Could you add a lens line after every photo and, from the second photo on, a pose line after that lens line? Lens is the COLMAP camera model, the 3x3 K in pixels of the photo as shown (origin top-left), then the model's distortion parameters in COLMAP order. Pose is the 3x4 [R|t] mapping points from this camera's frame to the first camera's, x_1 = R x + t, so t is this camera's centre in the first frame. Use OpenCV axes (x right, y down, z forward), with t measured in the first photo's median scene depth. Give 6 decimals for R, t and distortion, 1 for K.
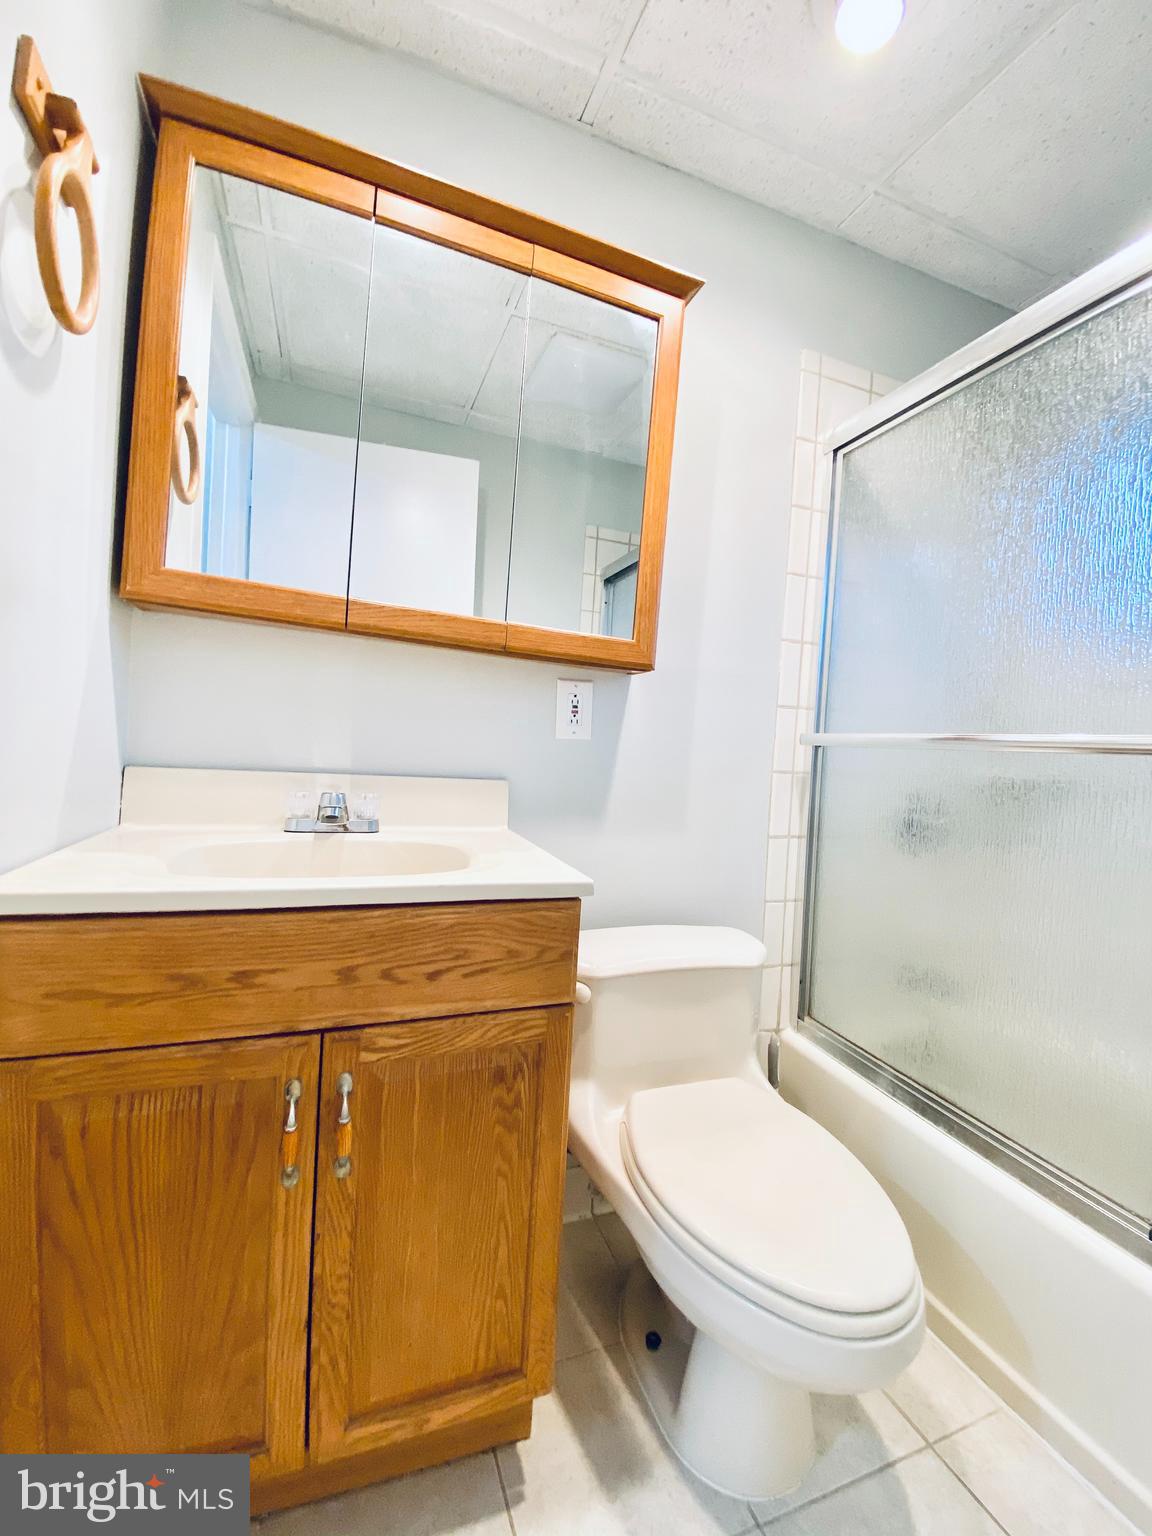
lens RADIAL K [[605.7, 0, 576.0], [0, 605.7, 768.0], [0, 0, 1]] dist [0.000908, -0.013785]
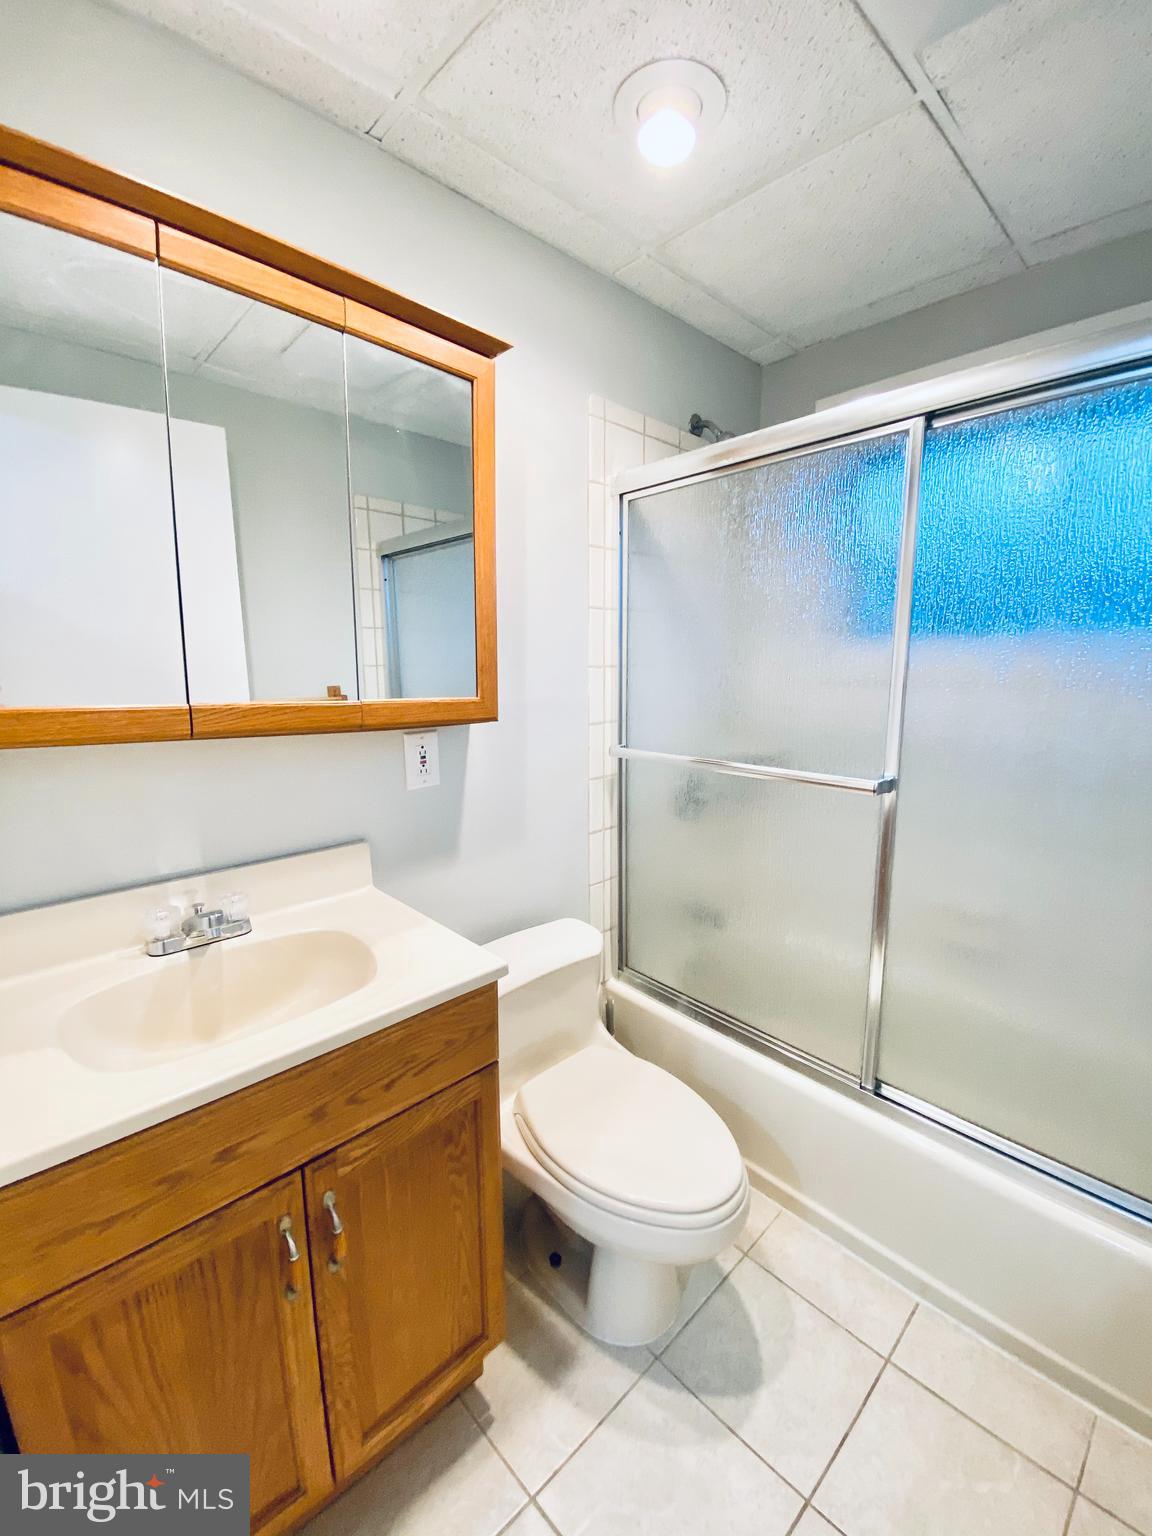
lens RADIAL K [[609.0, 0, 578.9], [0, 609.0, 764.5], [0, 0, 1]] dist [0.000161, -0.014065]
pose [[0.918872, -0.120911, 0.375573, -0.190872], [0.069104, 0.986492, 0.148519, -0.291885], [-0.388457, -0.110516, 0.914815, -0.093399]]
